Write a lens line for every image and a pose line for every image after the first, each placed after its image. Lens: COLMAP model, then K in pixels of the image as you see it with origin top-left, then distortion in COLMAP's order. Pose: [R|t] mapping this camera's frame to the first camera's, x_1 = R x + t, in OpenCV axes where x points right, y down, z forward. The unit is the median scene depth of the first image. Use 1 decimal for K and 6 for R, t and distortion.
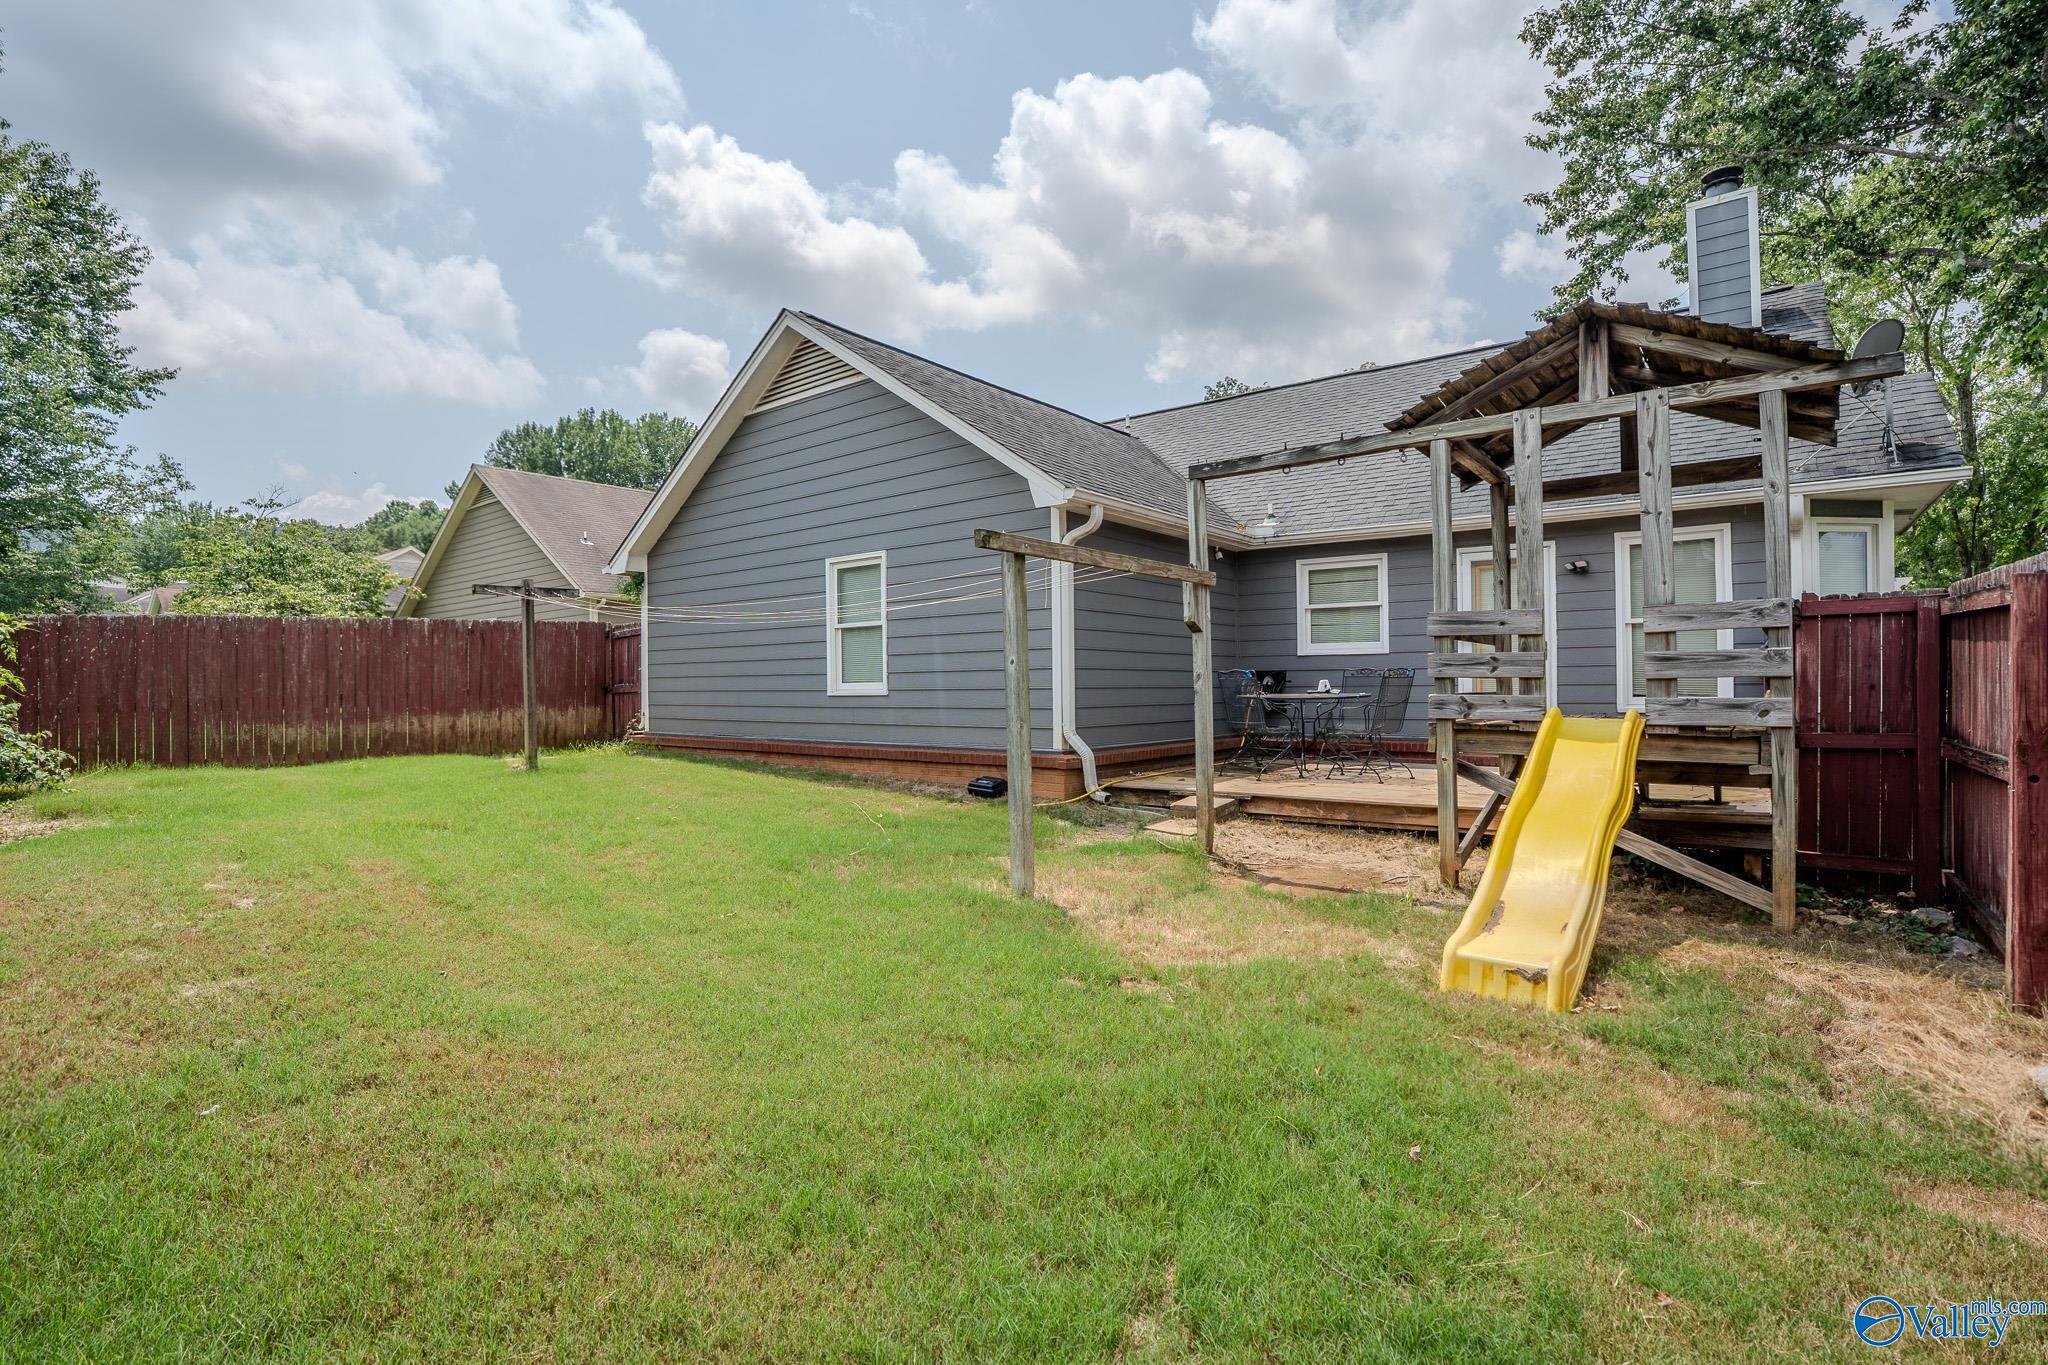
lens RADIAL K [[947.4, 0, 1007.3], [0, 947.4, 691.2], [0, 0, 1]] dist [-0.060989, 0.018878]
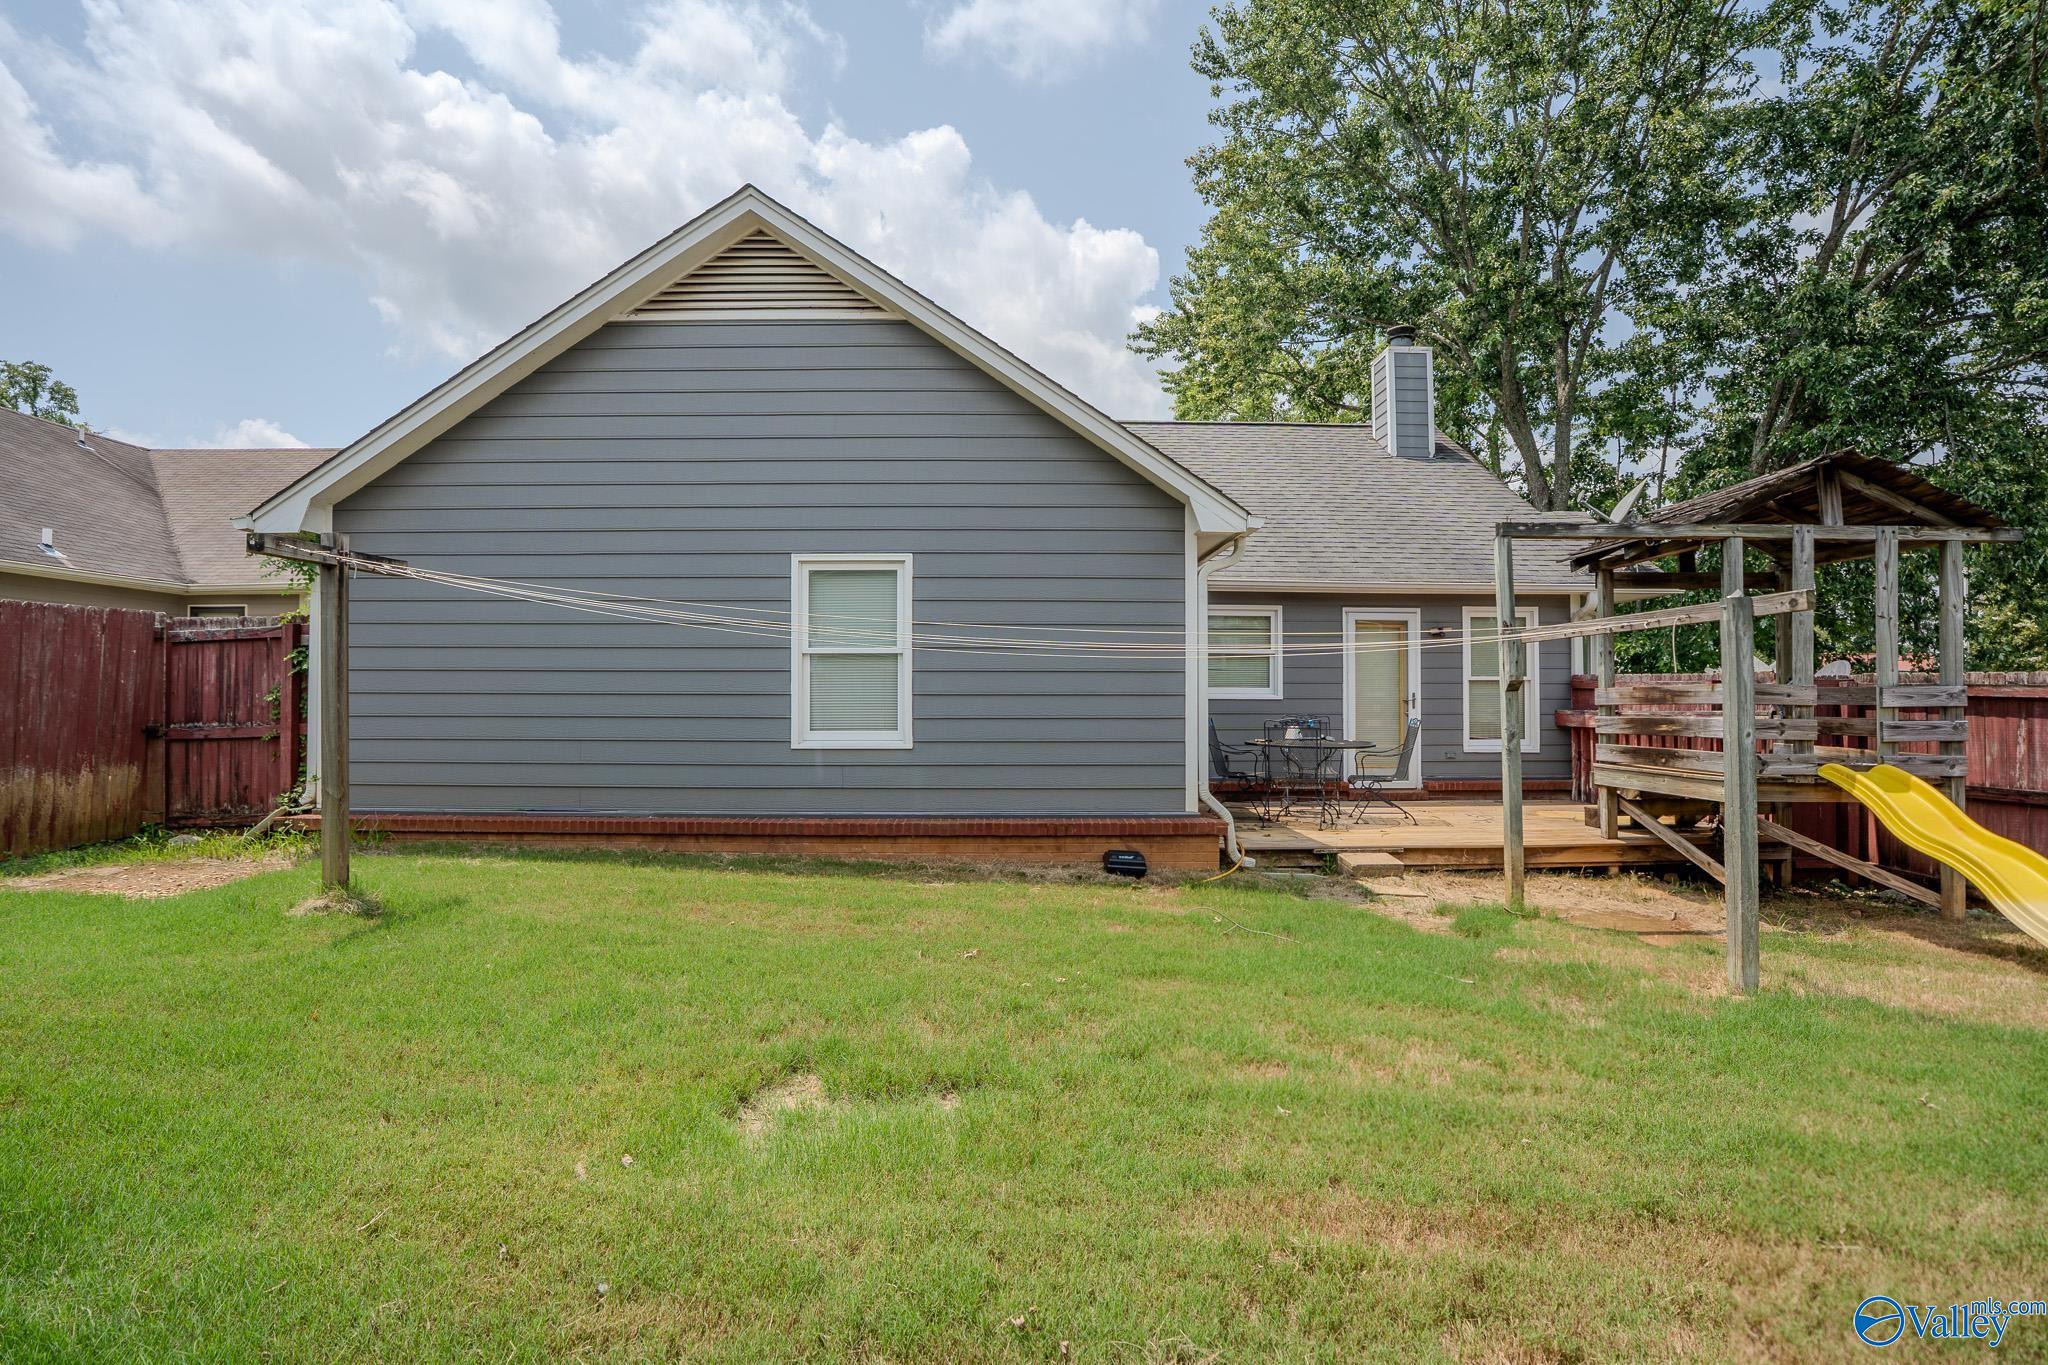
lens RADIAL K [[947.4, 0, 1020.5], [0, 947.4, 682.9], [0, 0, 1]] dist [-0.060989, 0.018878]
pose [[0.776300, 0.024386, 0.629892, -0.520823], [-0.005140, 0.999463, -0.032359, -0.023300], [-0.630343, 0.021883, 0.776008, 0.363914]]
